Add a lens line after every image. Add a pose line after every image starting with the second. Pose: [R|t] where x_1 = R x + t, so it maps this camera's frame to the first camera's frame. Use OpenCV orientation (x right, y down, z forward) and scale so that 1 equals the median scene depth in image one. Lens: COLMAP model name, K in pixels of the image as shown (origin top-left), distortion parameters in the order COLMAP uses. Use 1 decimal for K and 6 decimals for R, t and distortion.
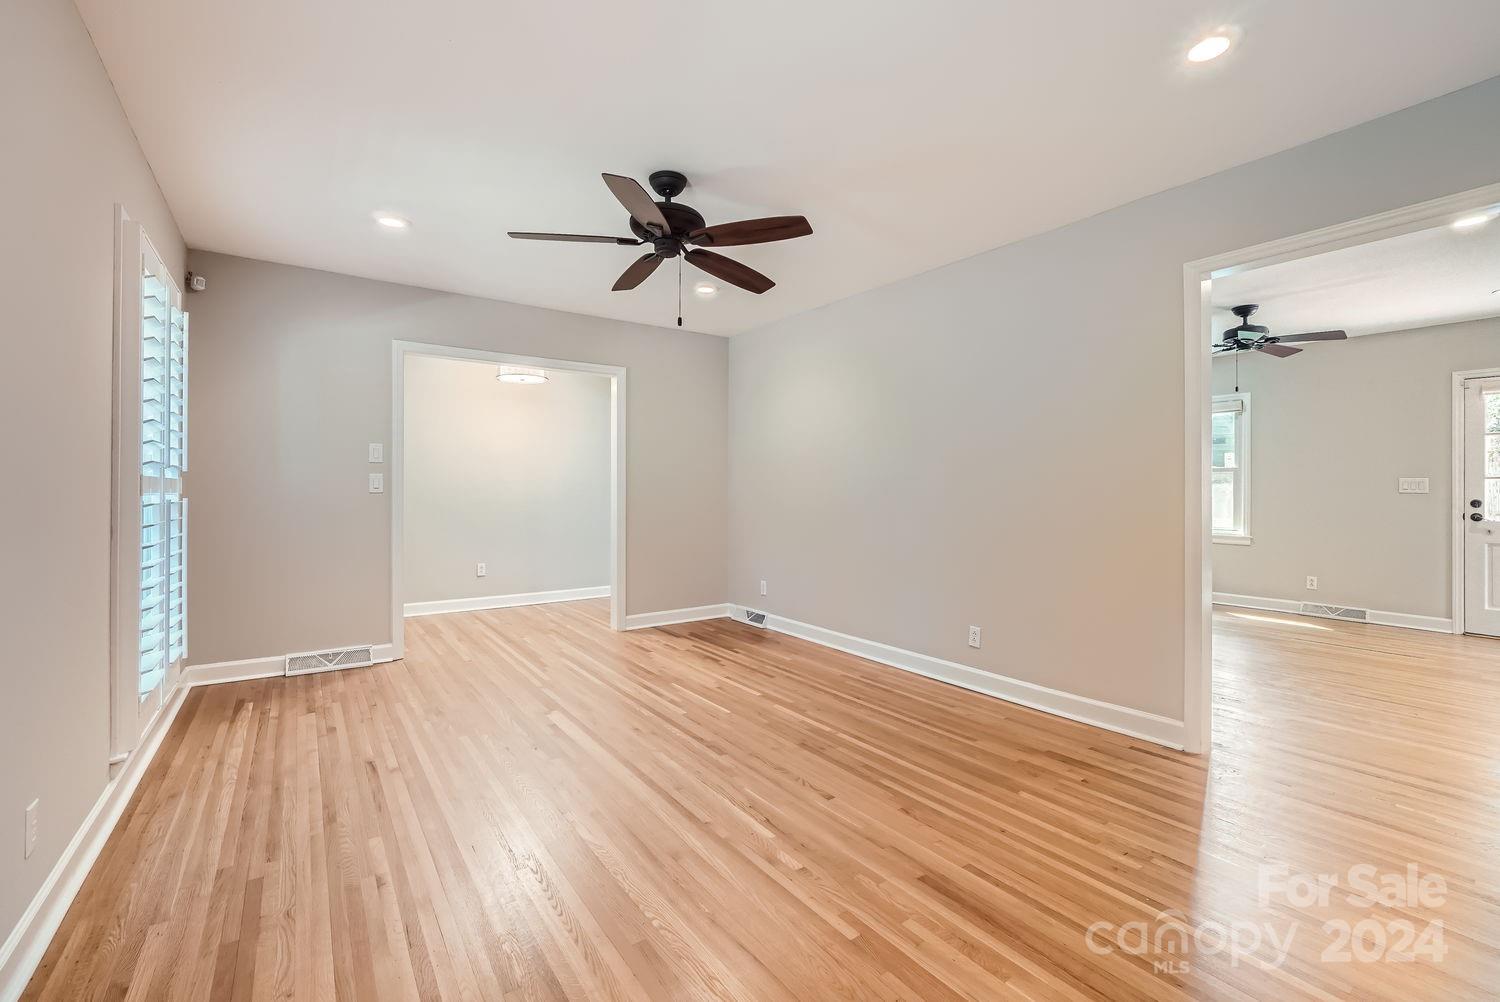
lens RADIAL K [[641.0, 0, 753.7], [0, 641.0, 488.5], [0, 0, 1]] dist [-0.014014, 0.006801]
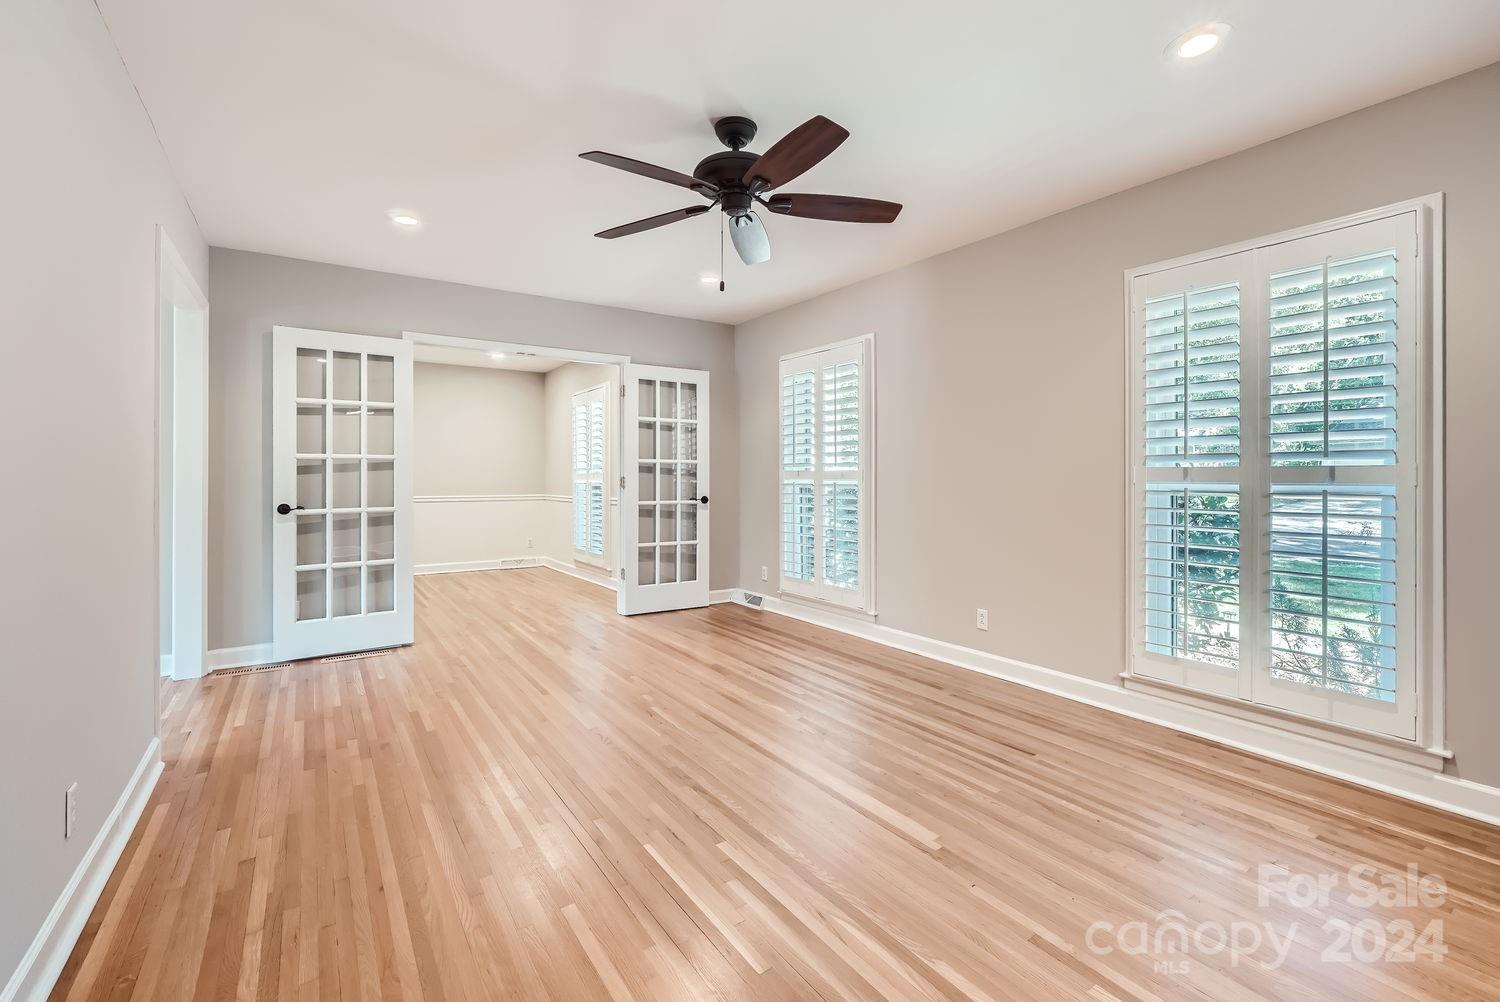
lens RADIAL K [[641.0, 0, 753.7], [0, 641.0, 488.5], [0, 0, 1]] dist [-0.014014, 0.006801]
pose [[-0.999871, -0.003601, 0.015670, -0.174354], [-0.003320, 0.999833, 0.017973, 0.001323], [-0.015732, 0.017918, -0.999716, 1.886559]]
